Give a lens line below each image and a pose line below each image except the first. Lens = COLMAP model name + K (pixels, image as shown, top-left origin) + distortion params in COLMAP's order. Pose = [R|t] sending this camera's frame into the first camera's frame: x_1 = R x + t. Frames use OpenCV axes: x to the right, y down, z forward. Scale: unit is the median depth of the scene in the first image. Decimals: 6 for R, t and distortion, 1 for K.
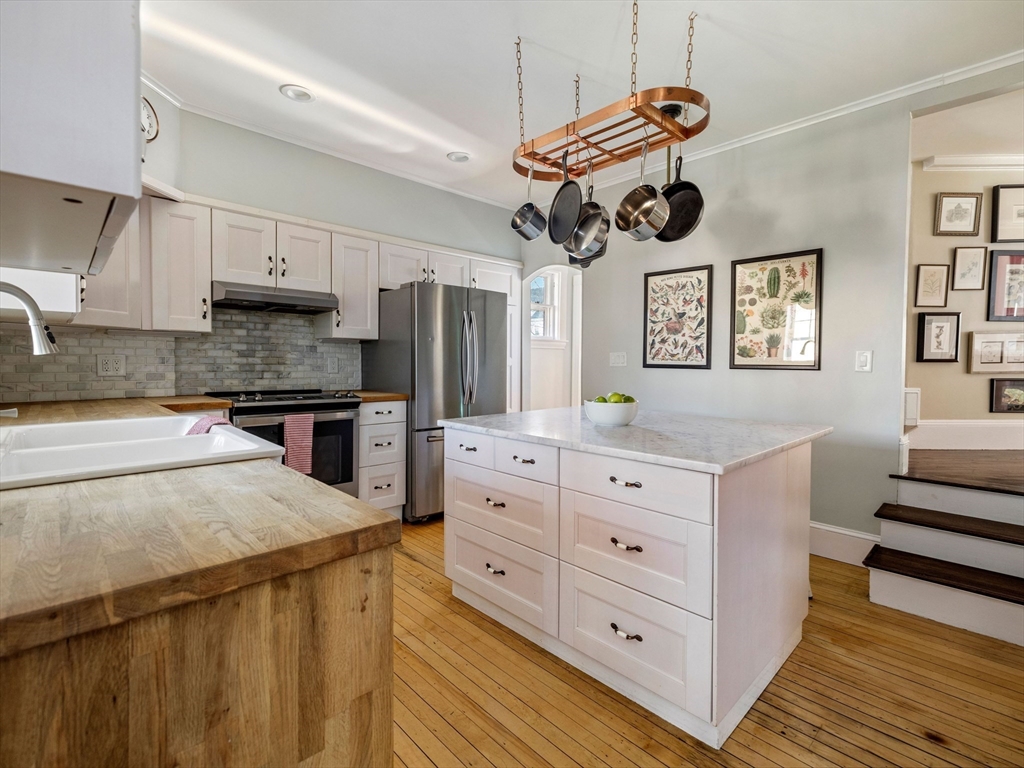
lens RADIAL K [[487.7, 0, 515.5], [0, 487.7, 378.7], [0, 0, 1]] dist [0.000401, 0.000308]
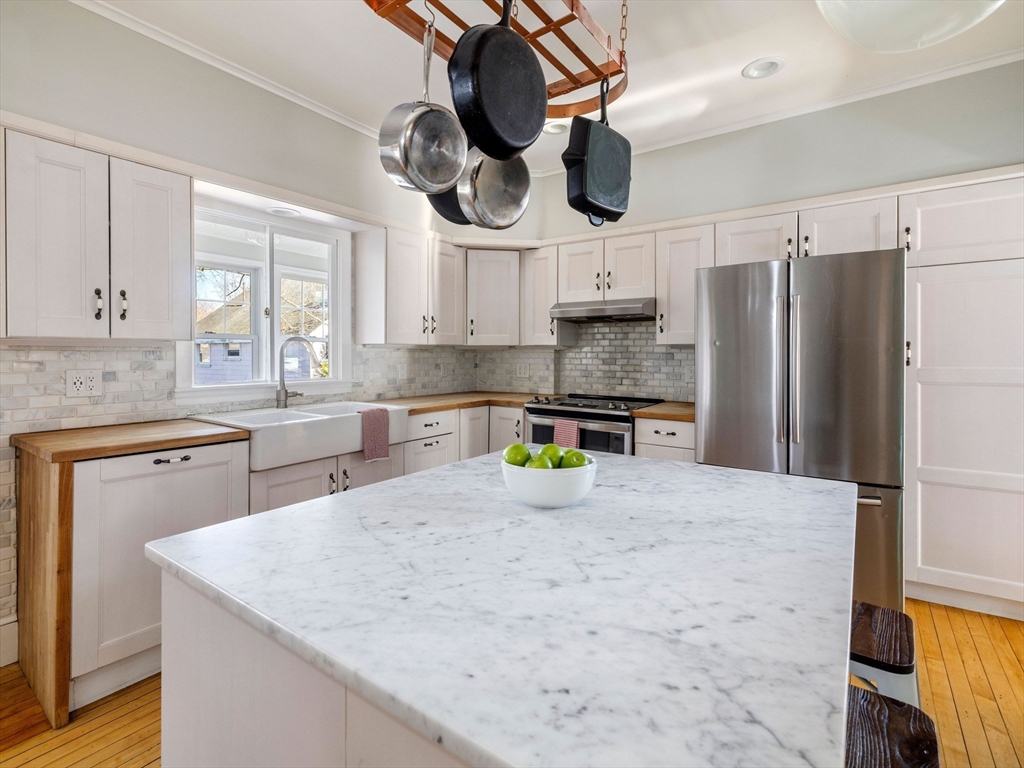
lens RADIAL K [[487.7, 0, 507.1], [0, 487.7, 357.9], [0, 0, 1]] dist [0.000401, 0.000308]
pose [[0.169963, -0.000981, -0.985450, 0.500030], [-0.038087, 0.999246, -0.007564, -0.042239], [0.984714, 0.038818, 0.169797, 0.579673]]
